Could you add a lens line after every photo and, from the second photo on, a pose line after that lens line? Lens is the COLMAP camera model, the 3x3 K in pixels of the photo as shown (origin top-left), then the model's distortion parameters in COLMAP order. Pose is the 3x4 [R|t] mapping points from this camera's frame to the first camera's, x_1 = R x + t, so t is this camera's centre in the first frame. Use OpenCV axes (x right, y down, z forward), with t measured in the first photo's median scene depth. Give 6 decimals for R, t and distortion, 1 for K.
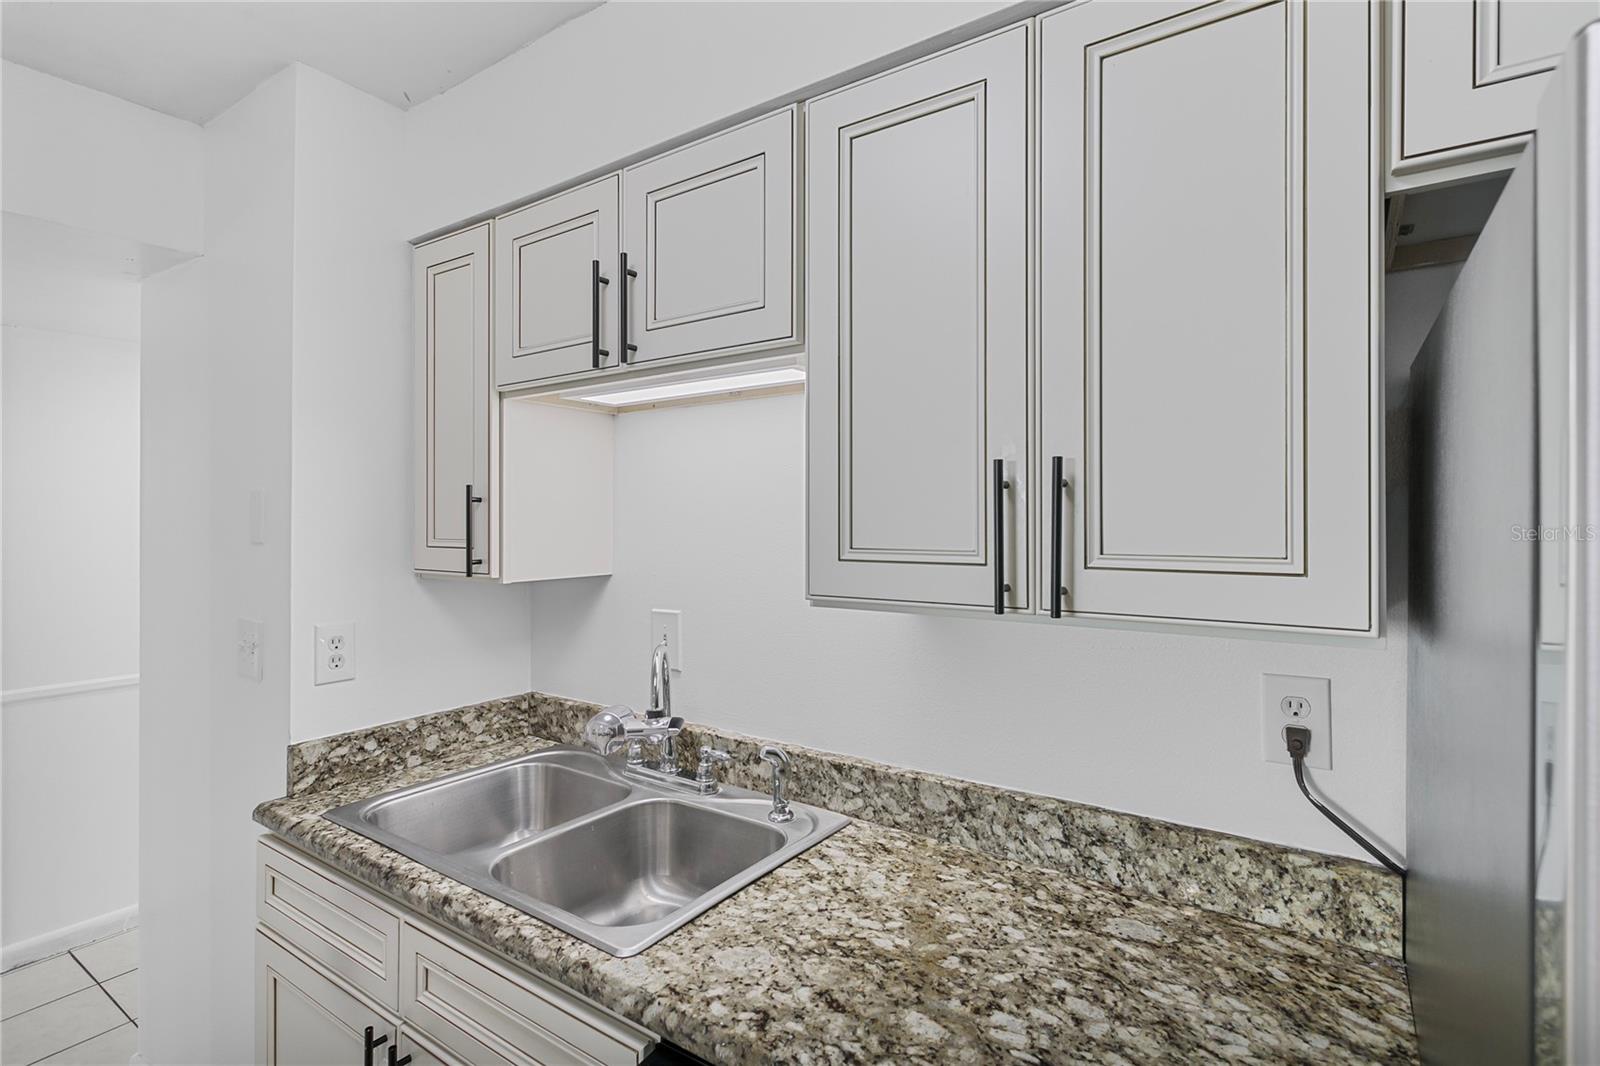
lens RADIAL K [[761.5, 0, 801.1], [0, 761.5, 520.7], [0, 0, 1]] dist [-0.001383, 0.000161]
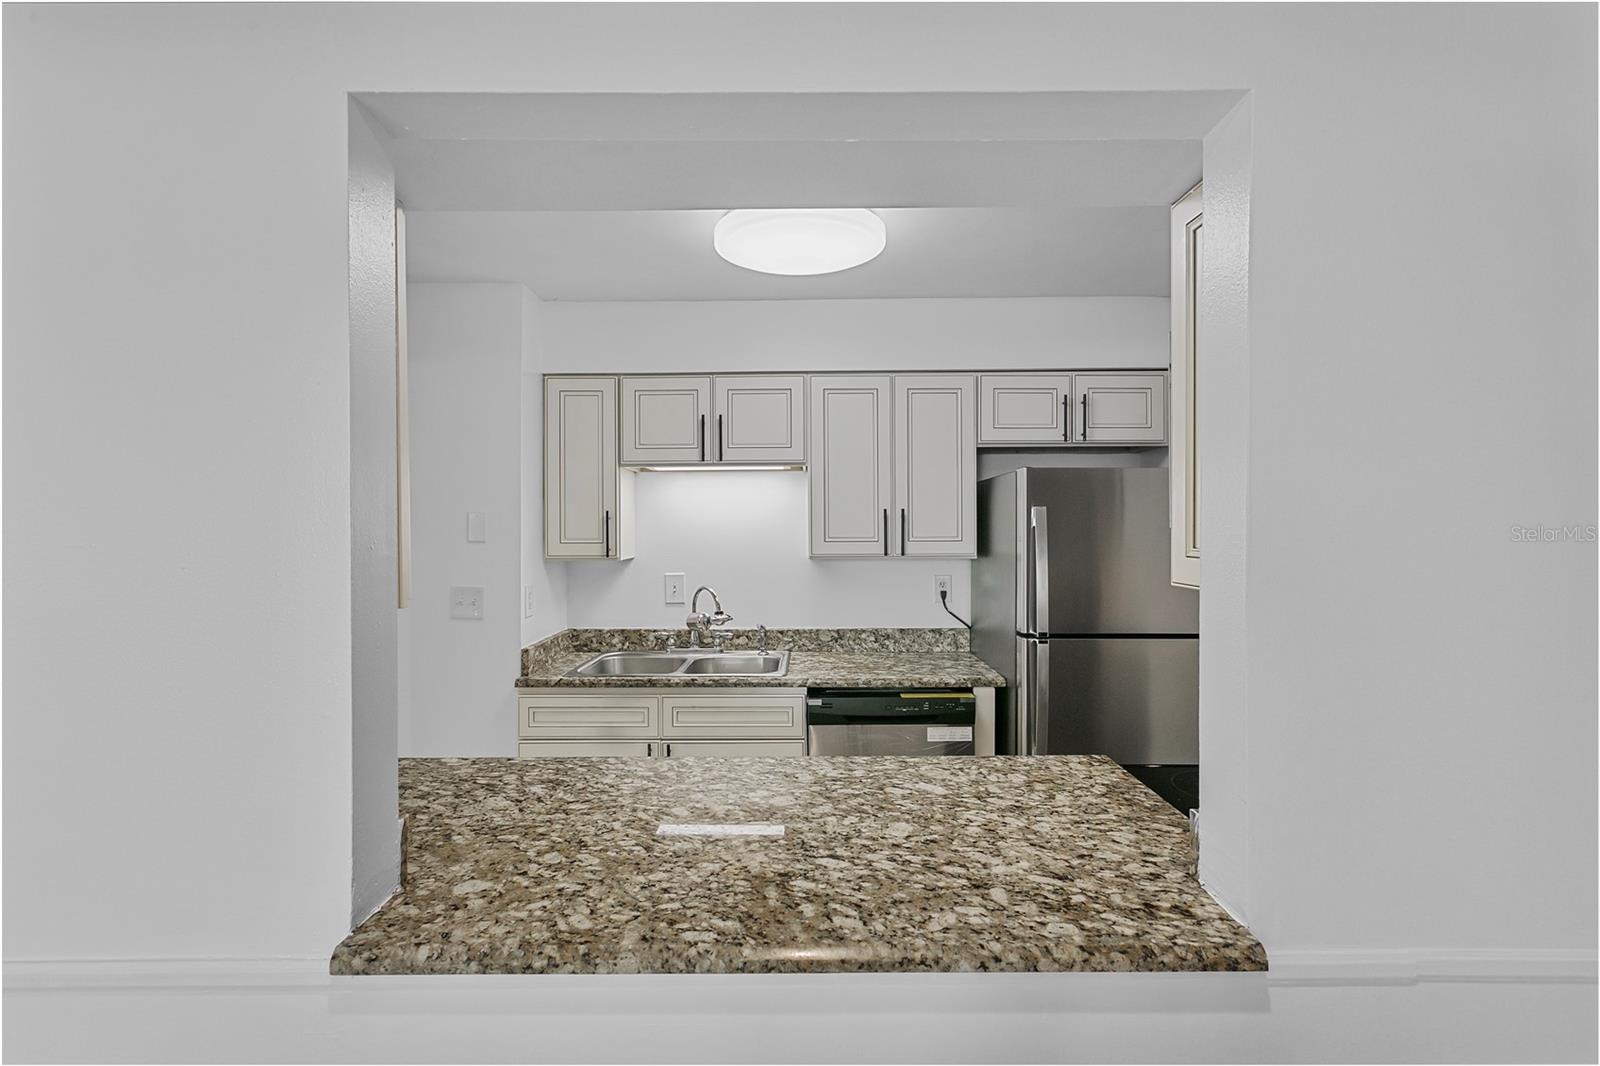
lens RADIAL K [[761.5, 0, 799.3], [0, 761.5, 531.5], [0, 0, 1]] dist [-0.001383, 0.000161]
pose [[0.832134, -0.008805, 0.554505, -1.341409], [0.004575, 0.999949, 0.009012, -0.010721], [-0.554556, -0.004963, 0.832132, -1.102102]]
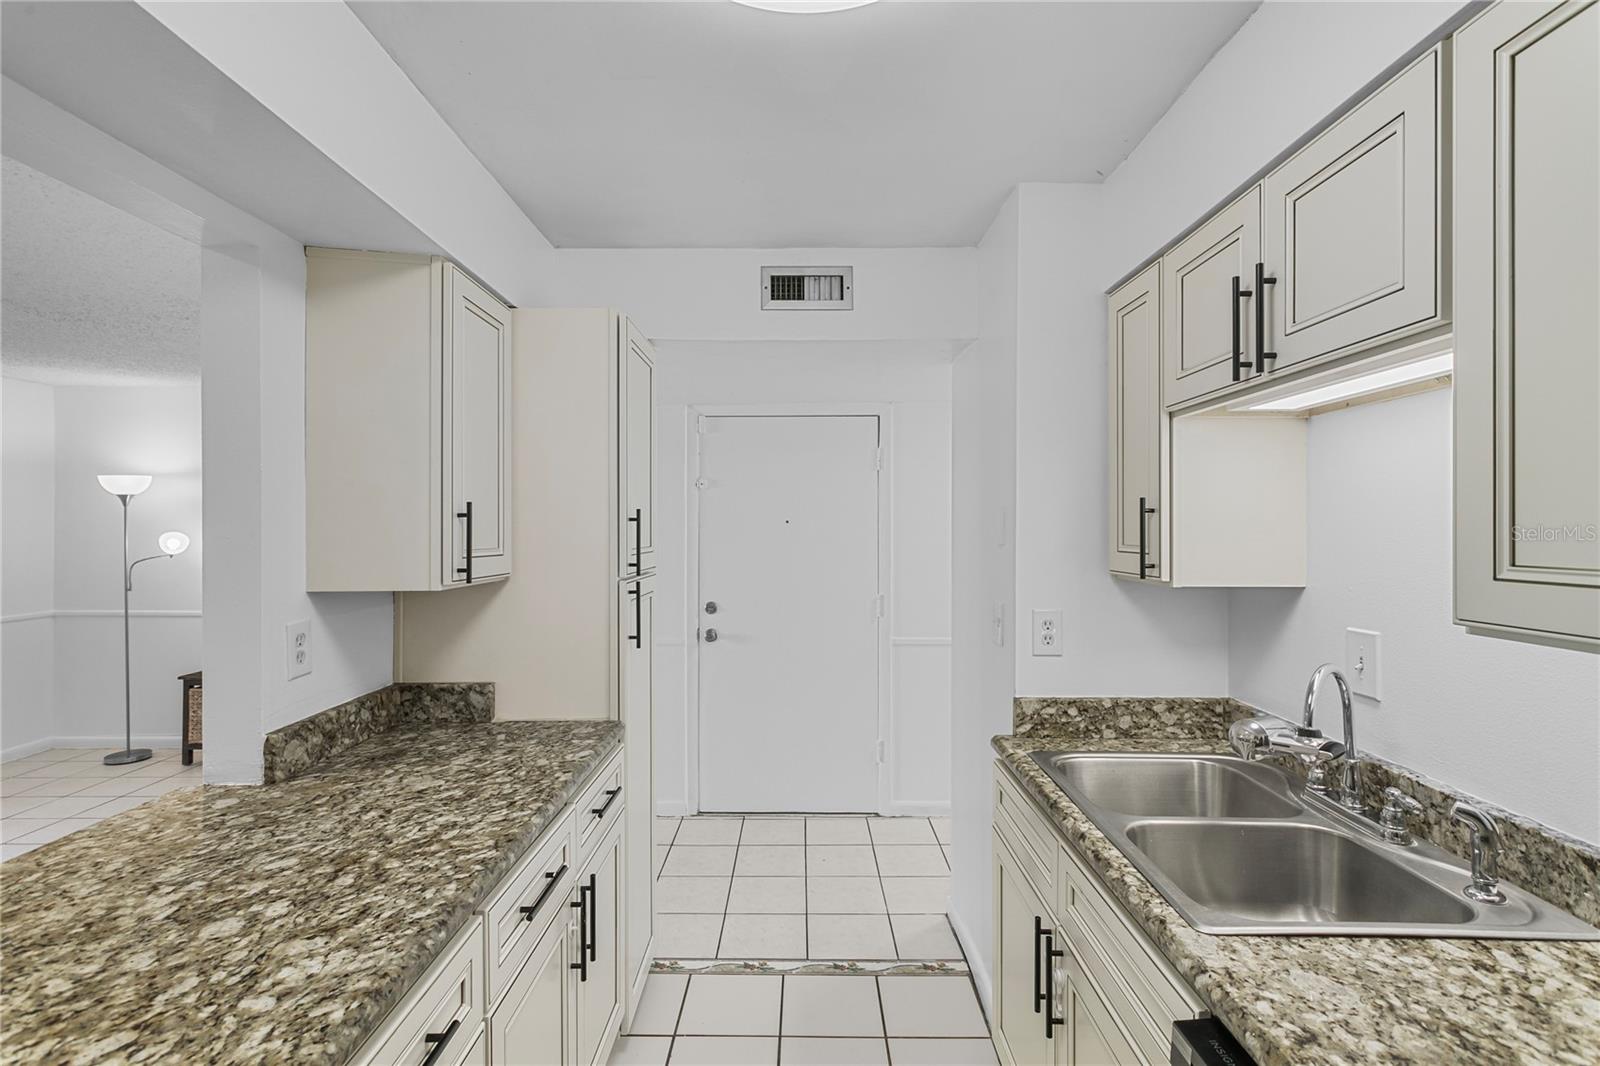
lens RADIAL K [[761.5, 0, 800.7], [0, 761.5, 523.8], [0, 0, 1]] dist [-0.001383, 0.000161]
pose [[0.554409, -0.003039, -0.832239, 0.267672], [-0.000754, 0.999991, -0.004154, -0.003552], [0.832244, 0.002931, 0.554402, -0.060323]]
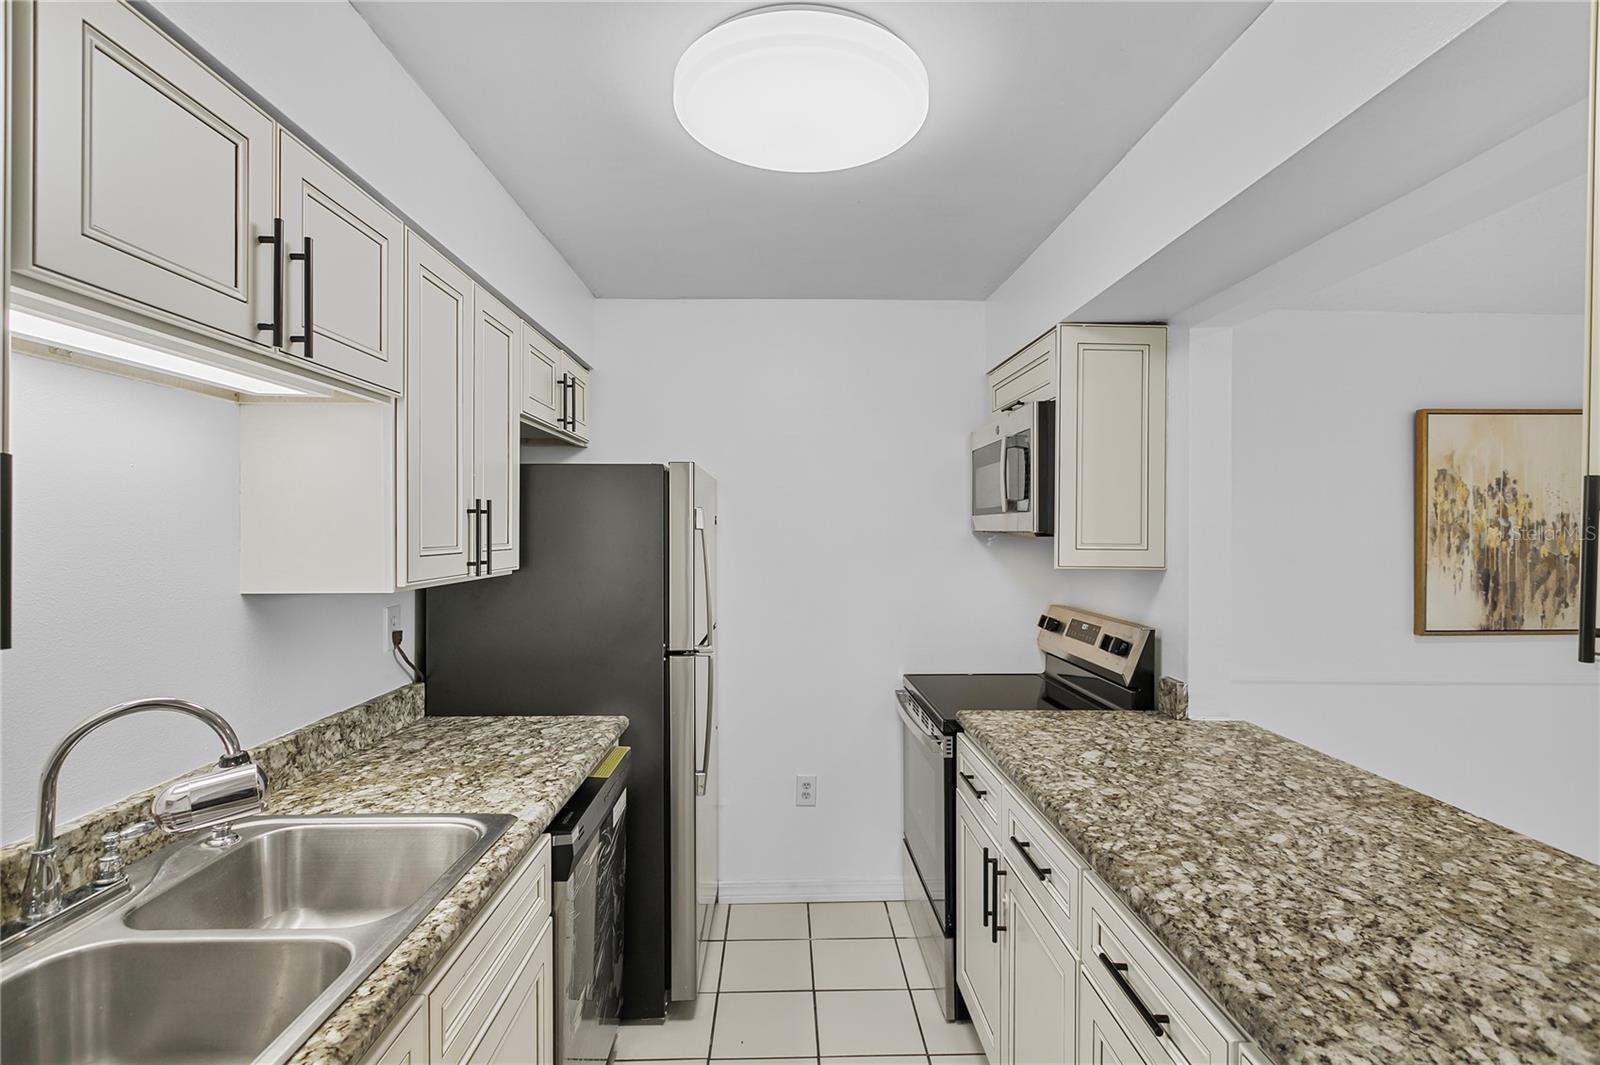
lens RADIAL K [[761.5, 0, 804.5], [0, 761.5, 535.4], [0, 0, 1]] dist [-0.001383, 0.000161]
pose [[-0.582399, -0.008395, 0.812860, -1.327520], [-0.003674, 0.999964, 0.007696, -0.003081], [-0.812895, 0.001496, -0.582408, 1.046136]]
